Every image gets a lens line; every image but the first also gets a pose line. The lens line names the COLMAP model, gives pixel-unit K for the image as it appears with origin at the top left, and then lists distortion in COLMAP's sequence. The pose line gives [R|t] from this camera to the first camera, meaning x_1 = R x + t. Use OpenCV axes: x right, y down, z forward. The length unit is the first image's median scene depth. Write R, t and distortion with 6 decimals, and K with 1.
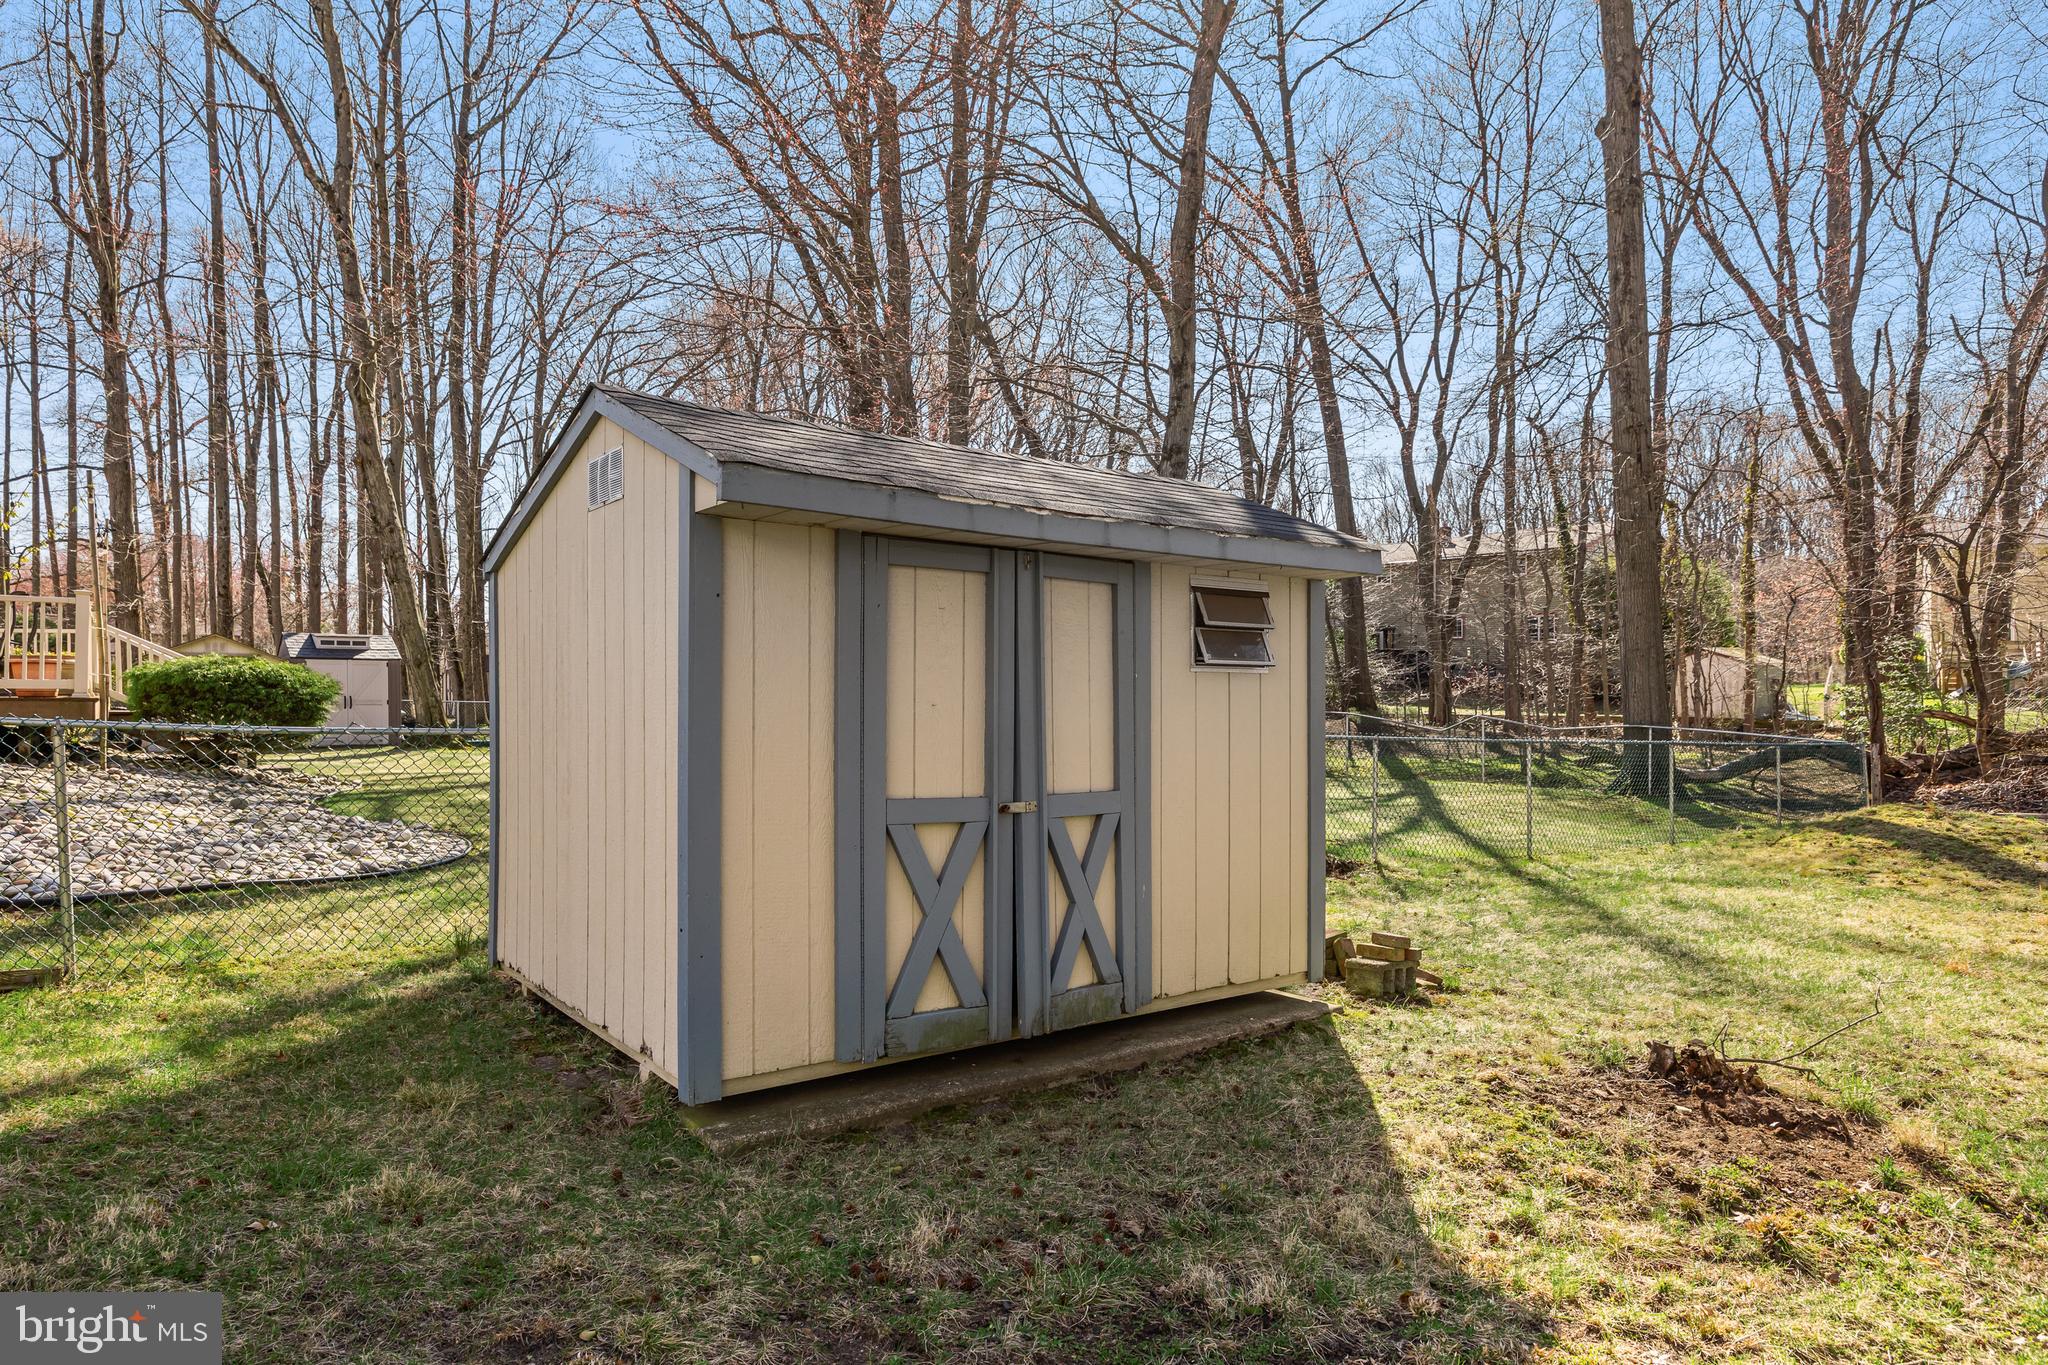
lens RADIAL K [[1187.8, 0, 1024.0], [0, 1187.8, 682.5], [0, 0, 1]] dist [-0.005276, -0.001450]
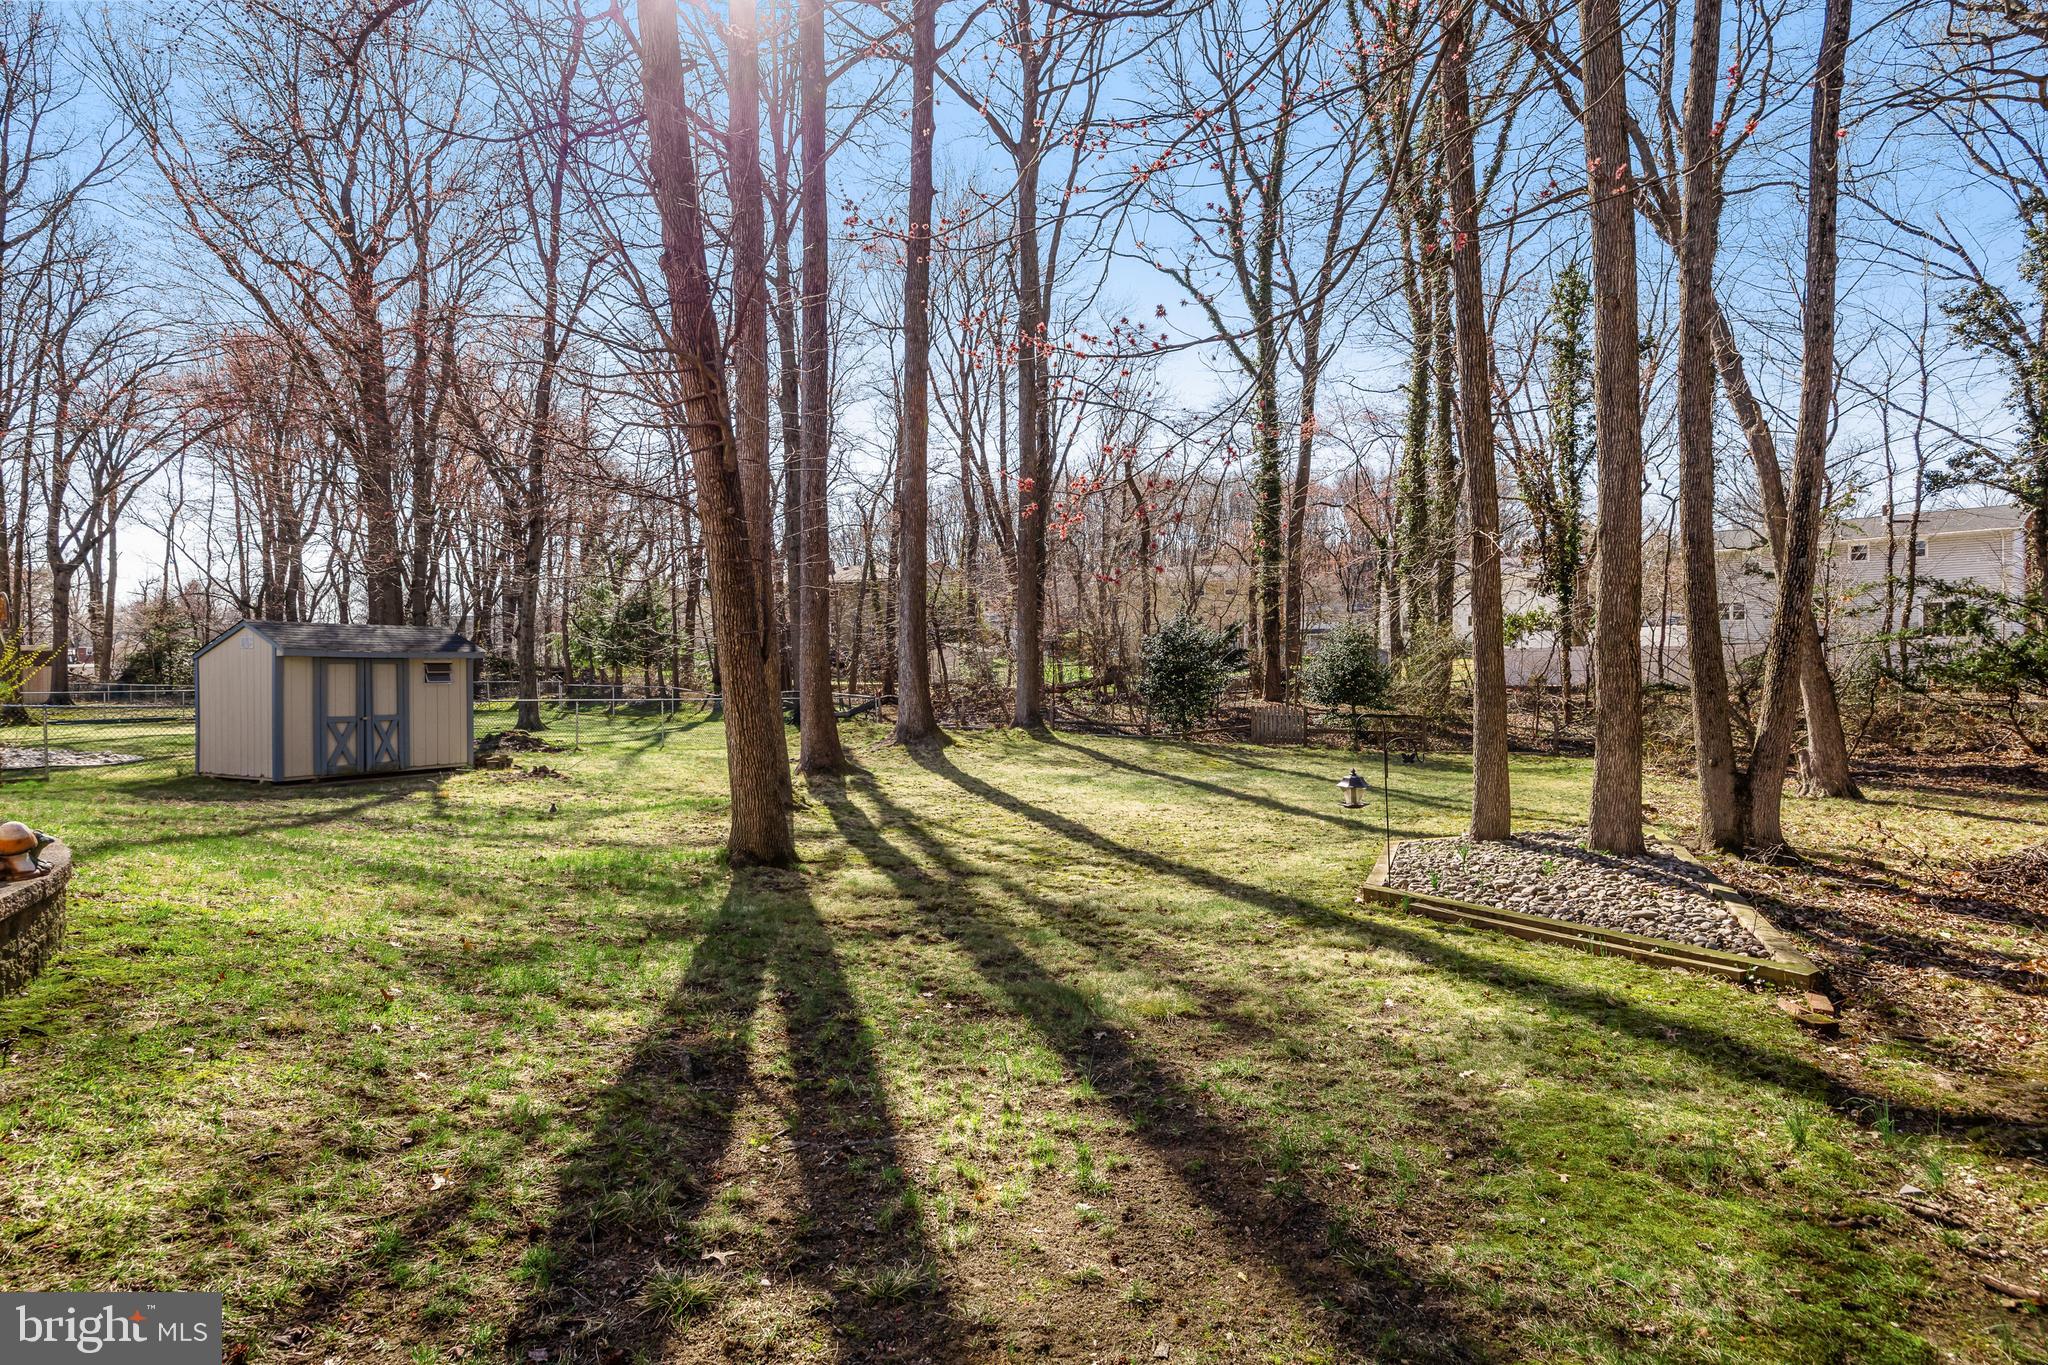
lens RADIAL K [[1010.5, 0, 1026.1], [0, 1010.5, 654.0], [0, 0, 1]] dist [0.000904, 0.000096]
pose [[0.915703, -0.006953, 0.401795, 0.679805], [0.009873, 0.999938, -0.005198, -0.081043], [-0.401734, 0.008727, 0.915715, -3.141700]]
